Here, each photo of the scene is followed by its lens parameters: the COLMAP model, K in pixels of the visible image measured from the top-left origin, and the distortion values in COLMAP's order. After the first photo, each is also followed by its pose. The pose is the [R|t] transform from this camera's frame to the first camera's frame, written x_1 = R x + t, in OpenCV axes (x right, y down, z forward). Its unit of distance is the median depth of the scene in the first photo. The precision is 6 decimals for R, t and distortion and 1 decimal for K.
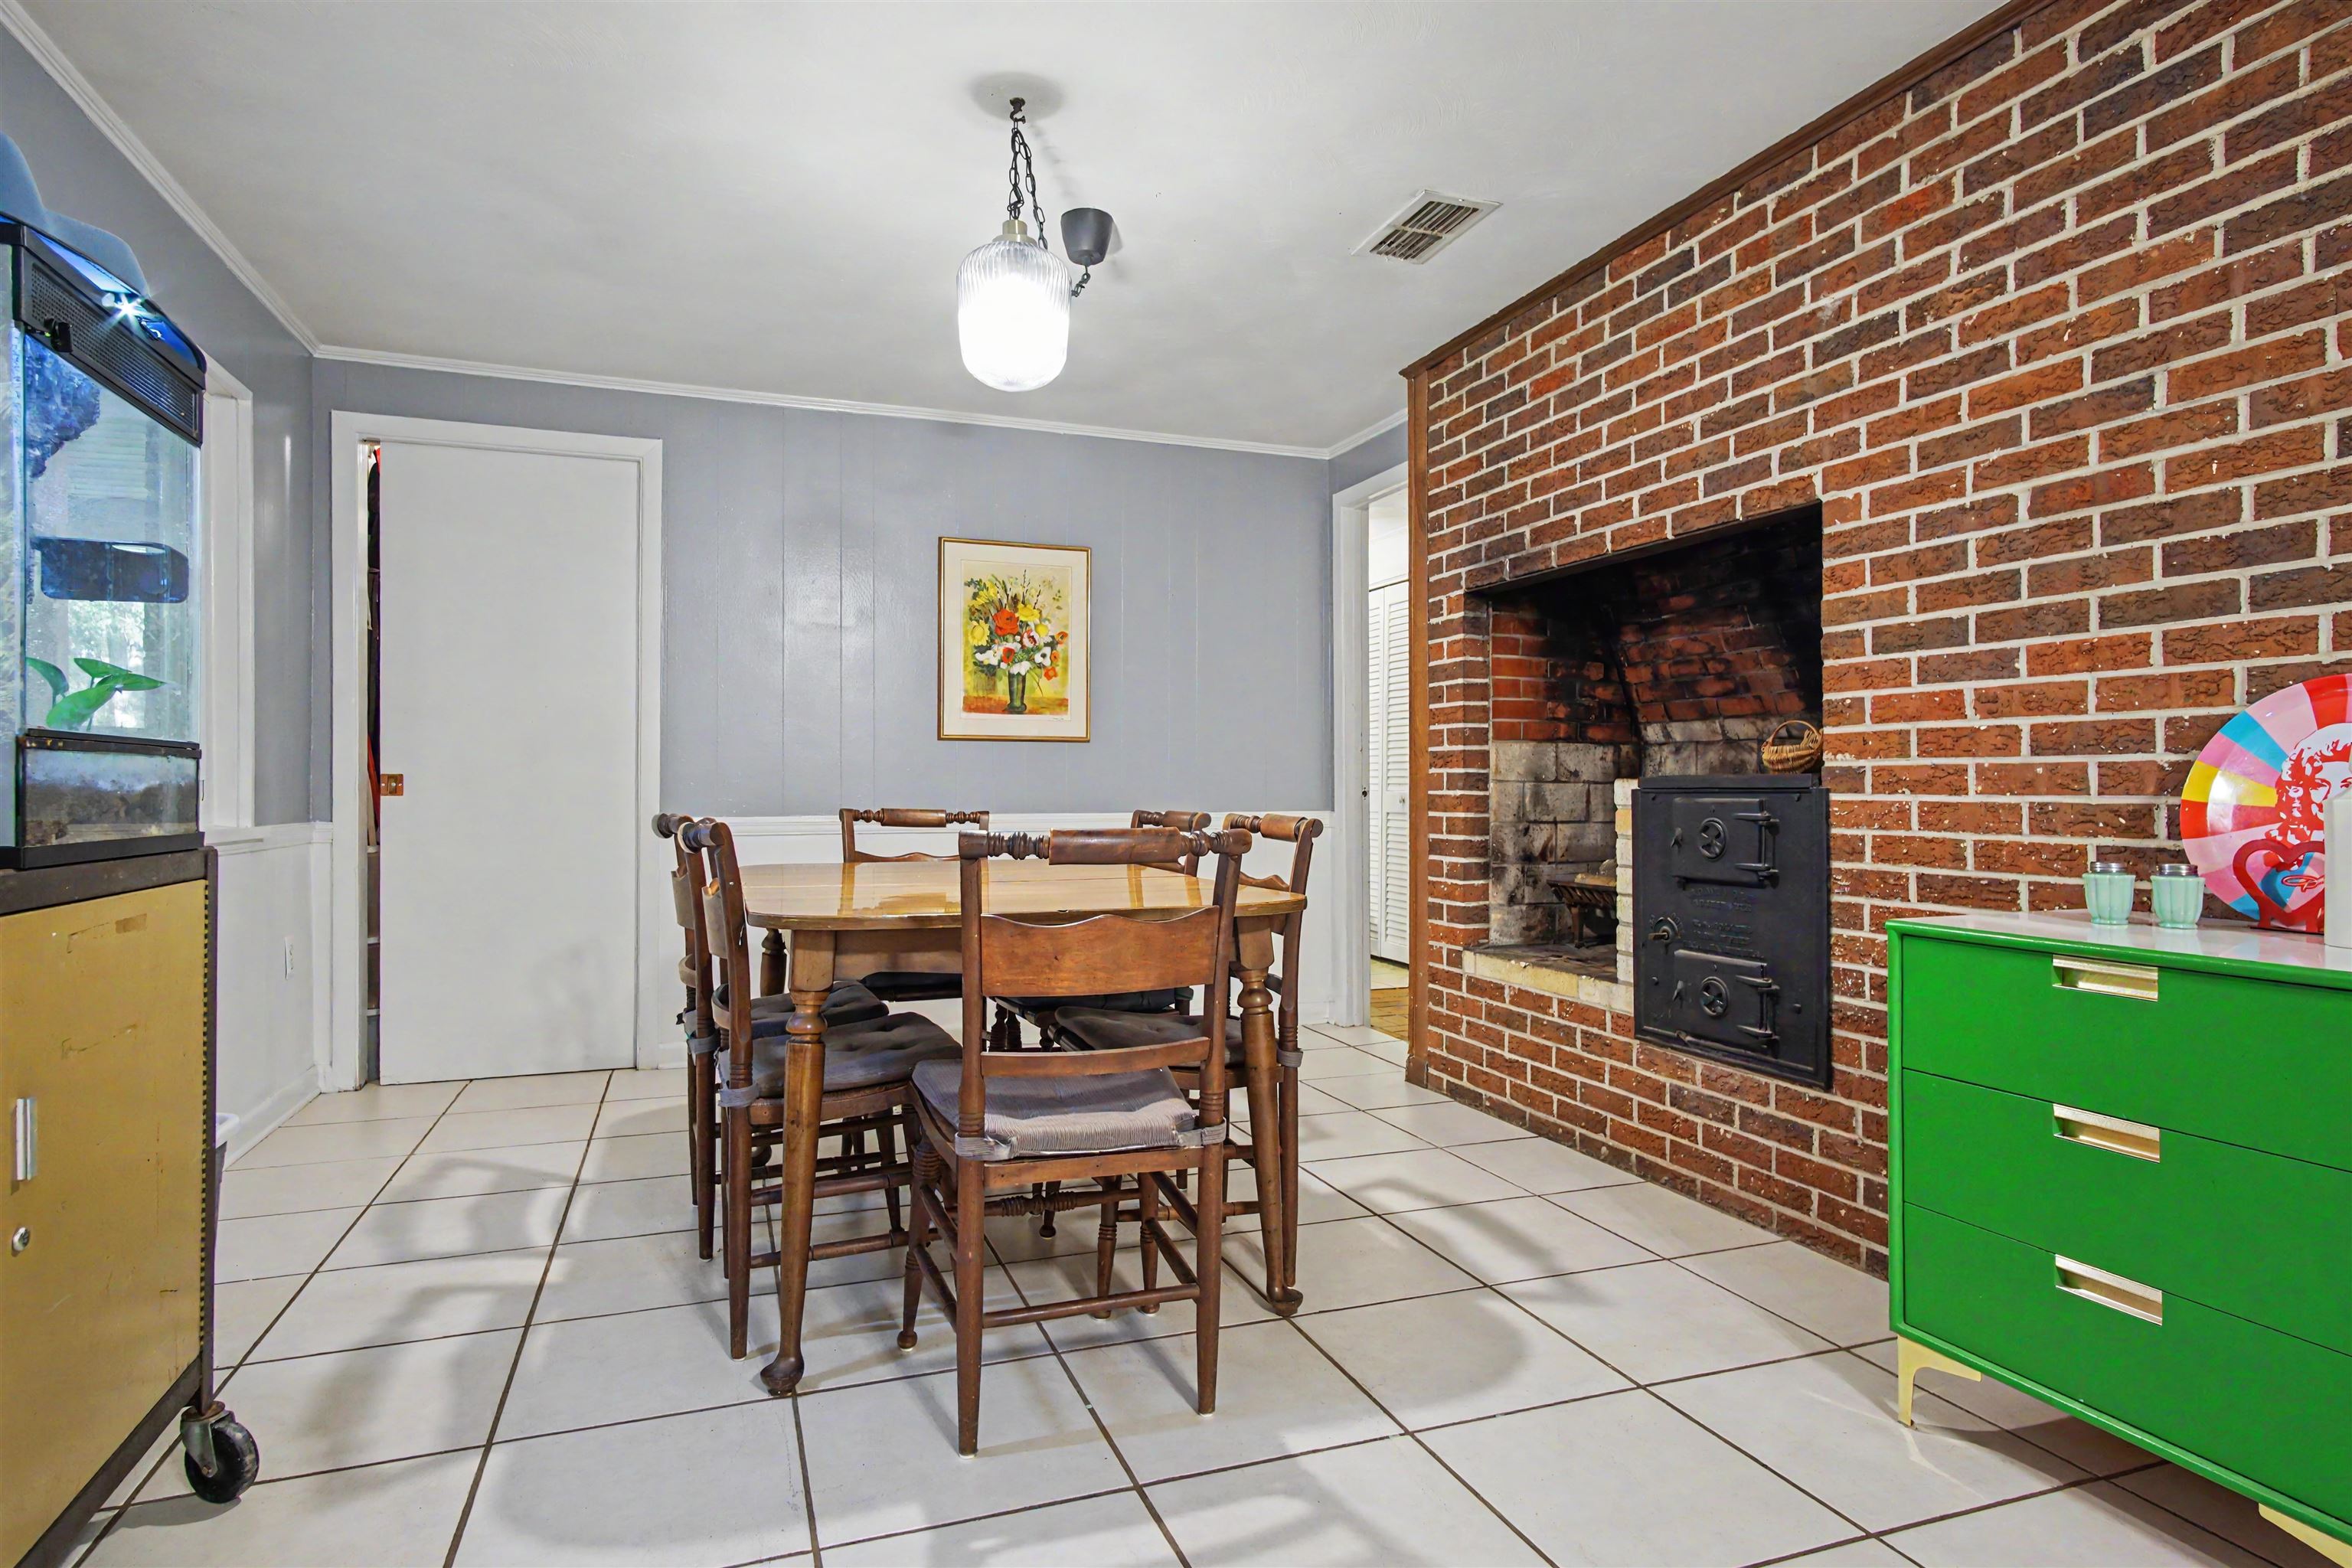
lens RADIAL K [[1274.5, 0, 1163.3], [0, 1274.5, 780.1], [0, 0, 1]] dist [-0.001941, 0.010305]
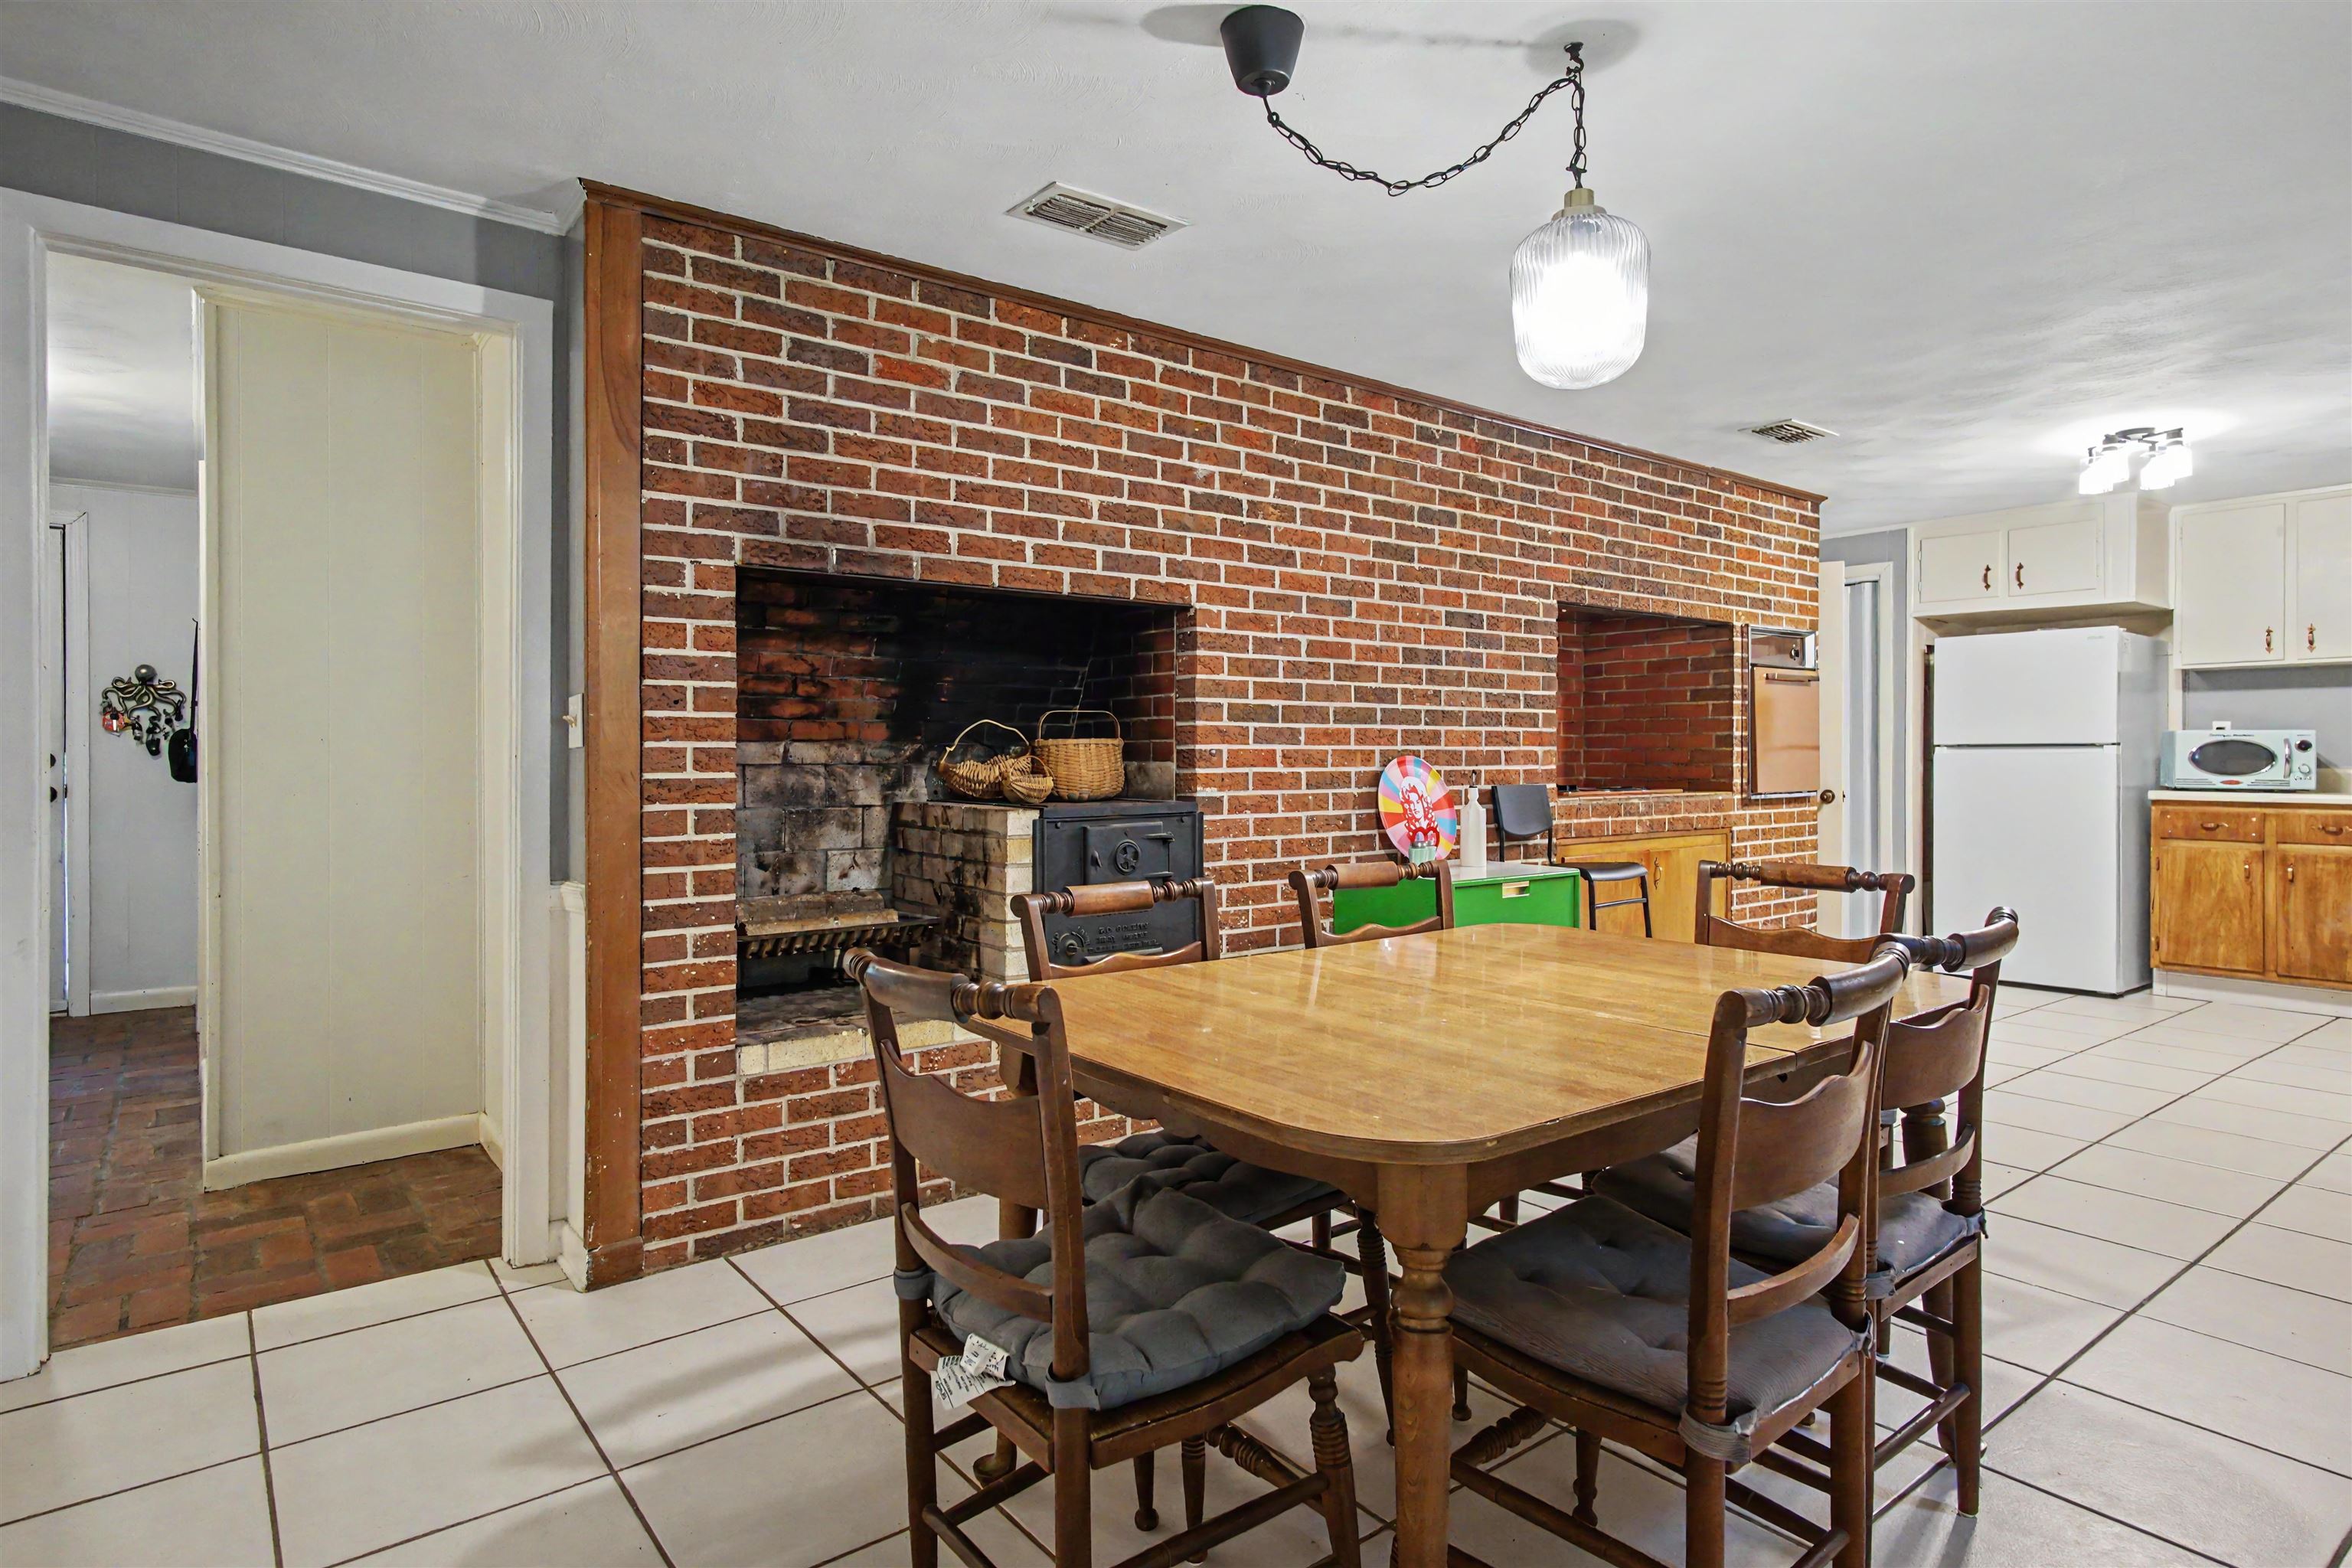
lens RADIAL K [[1274.5, 0, 1167.7], [0, 1274.5, 762.4], [0, 0, 1]] dist [-0.001941, 0.010305]
pose [[-0.308608, -0.007443, 0.951160, -0.825483], [-0.003969, 0.999971, 0.006537, -0.058325], [-0.951181, -0.001758, -0.308629, 1.493042]]
